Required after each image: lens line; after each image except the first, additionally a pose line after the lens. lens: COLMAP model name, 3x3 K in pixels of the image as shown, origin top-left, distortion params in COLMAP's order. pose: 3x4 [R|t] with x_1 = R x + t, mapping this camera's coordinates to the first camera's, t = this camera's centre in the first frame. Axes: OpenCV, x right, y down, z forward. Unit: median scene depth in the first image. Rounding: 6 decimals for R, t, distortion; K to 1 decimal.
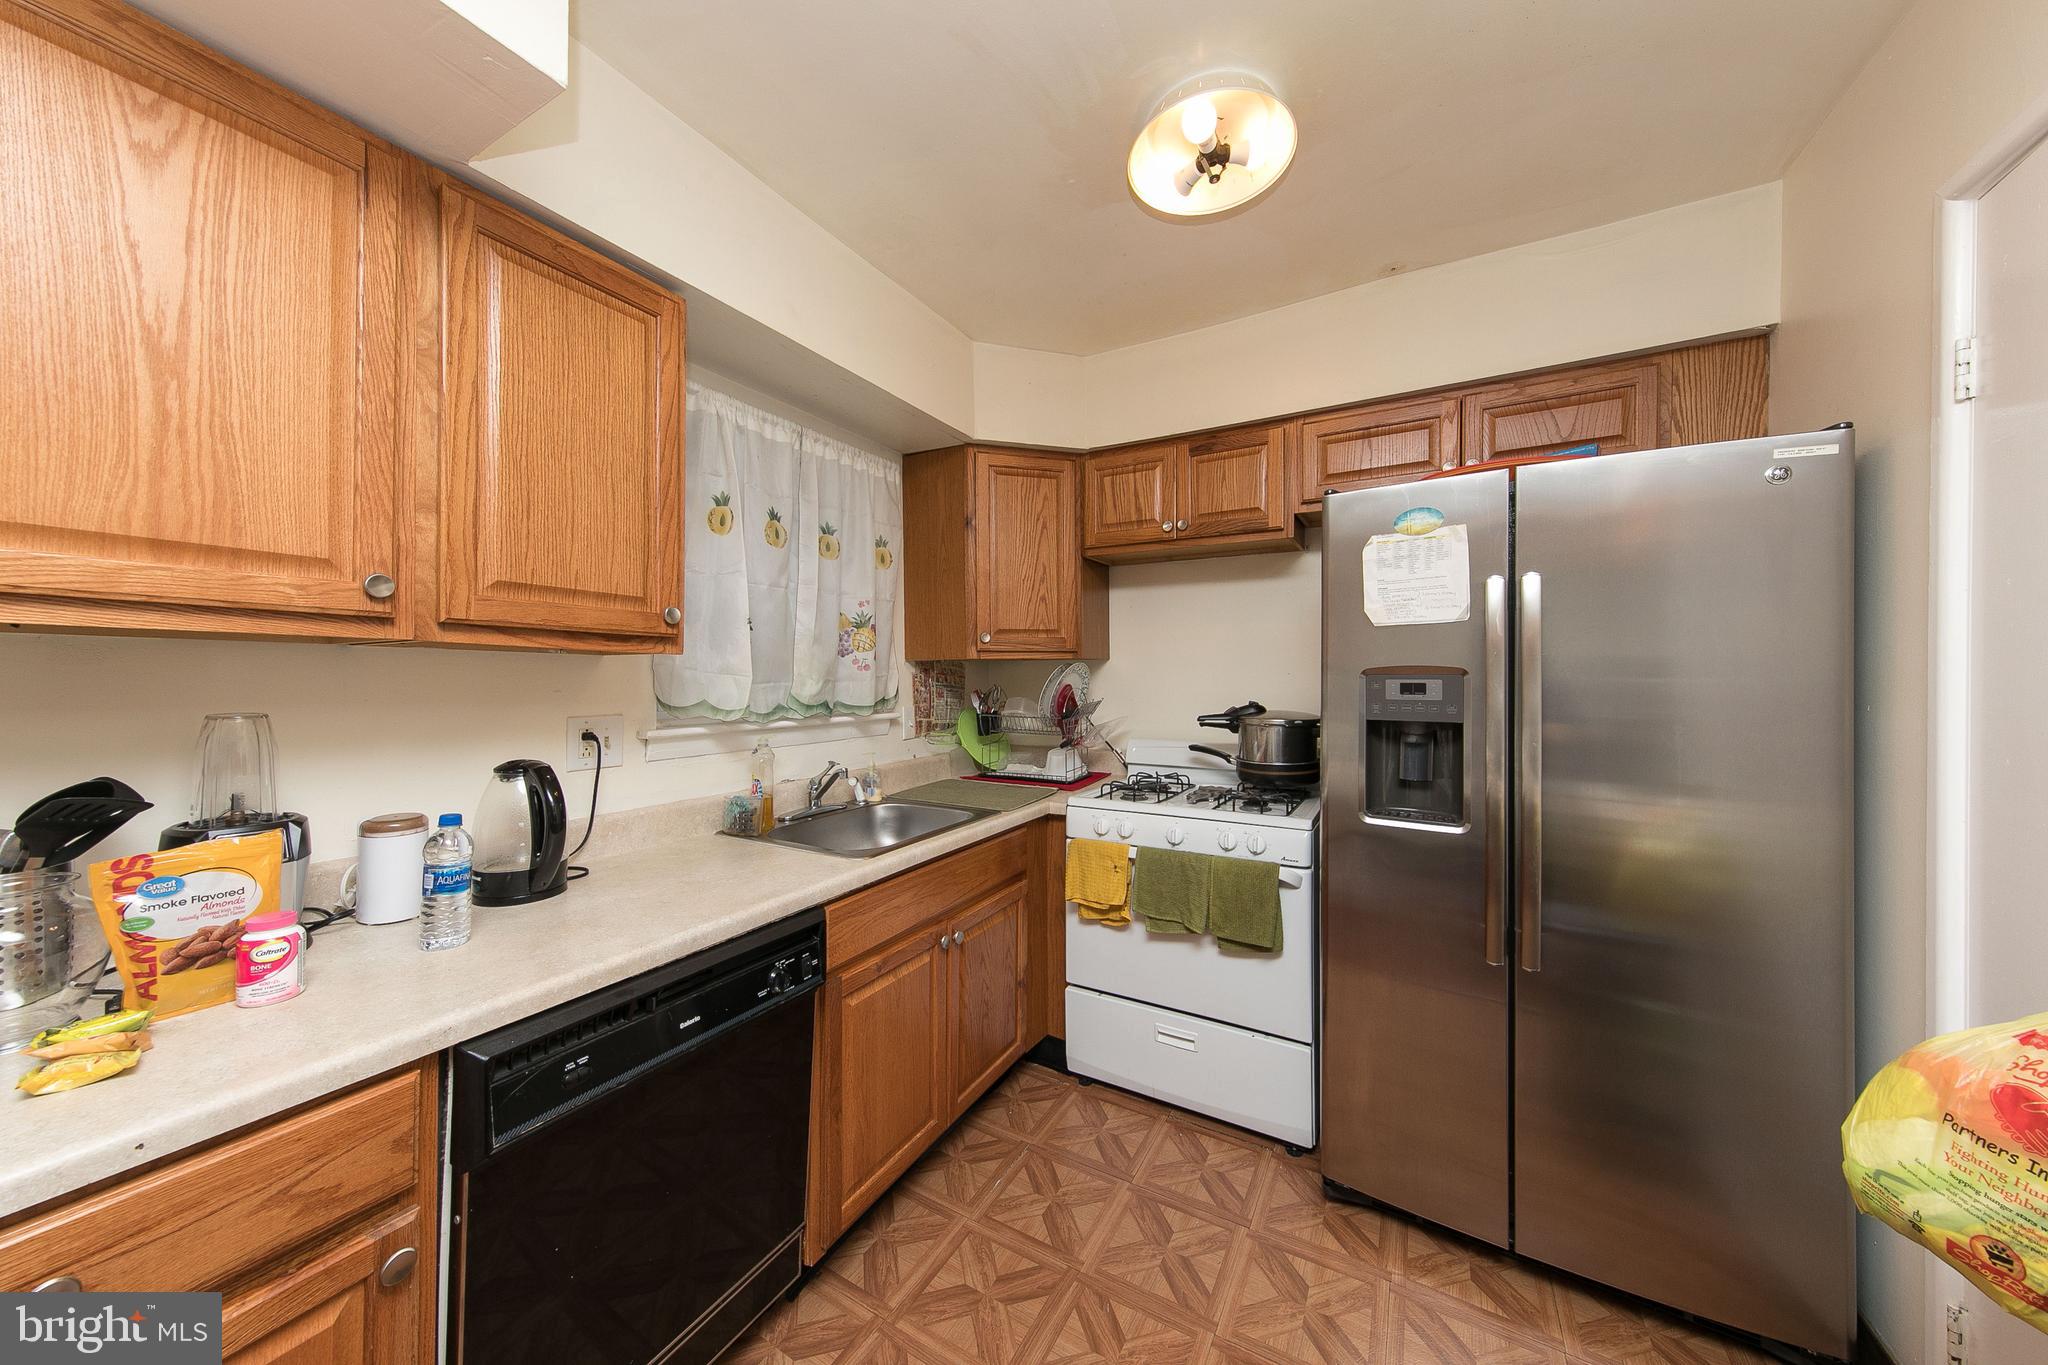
lens RADIAL K [[673.4, 0, 1035.7], [0, 673.4, 678.8], [0, 0, 1]] dist [0.001160, 0.000257]
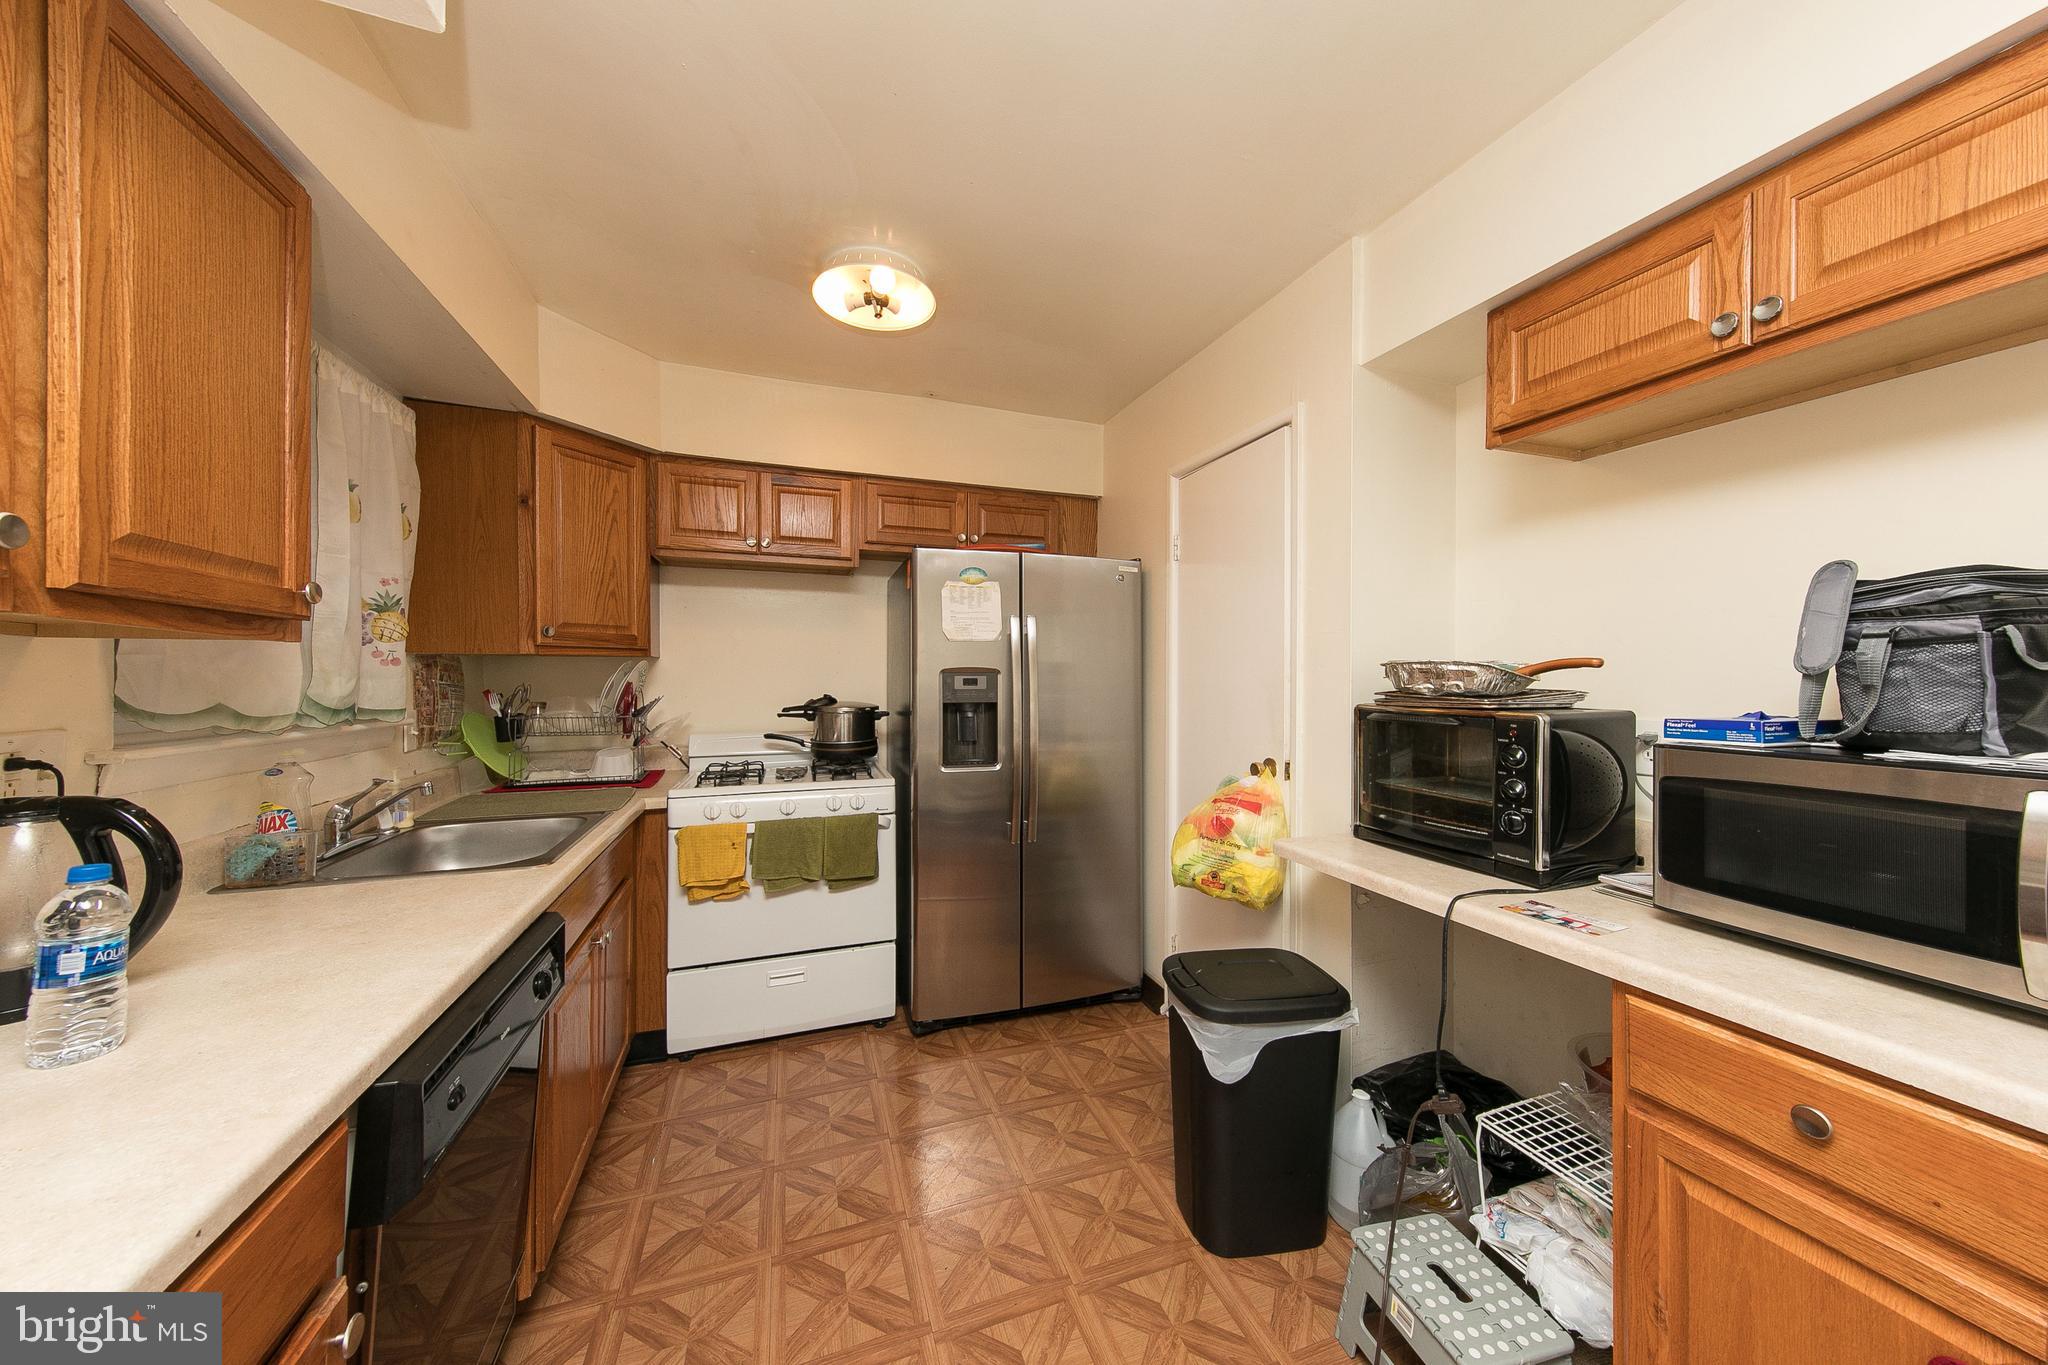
lens RADIAL K [[673.4, 0, 1005.6], [0, 673.4, 678.2], [0, 0, 1]] dist [0.001160, 0.000257]
pose [[0.675025, -0.001190, 0.737794, -0.409551], [0.001517, 0.999999, 0.000225, 0.004340], [-0.737793, 0.000967, 0.675026, -0.091841]]
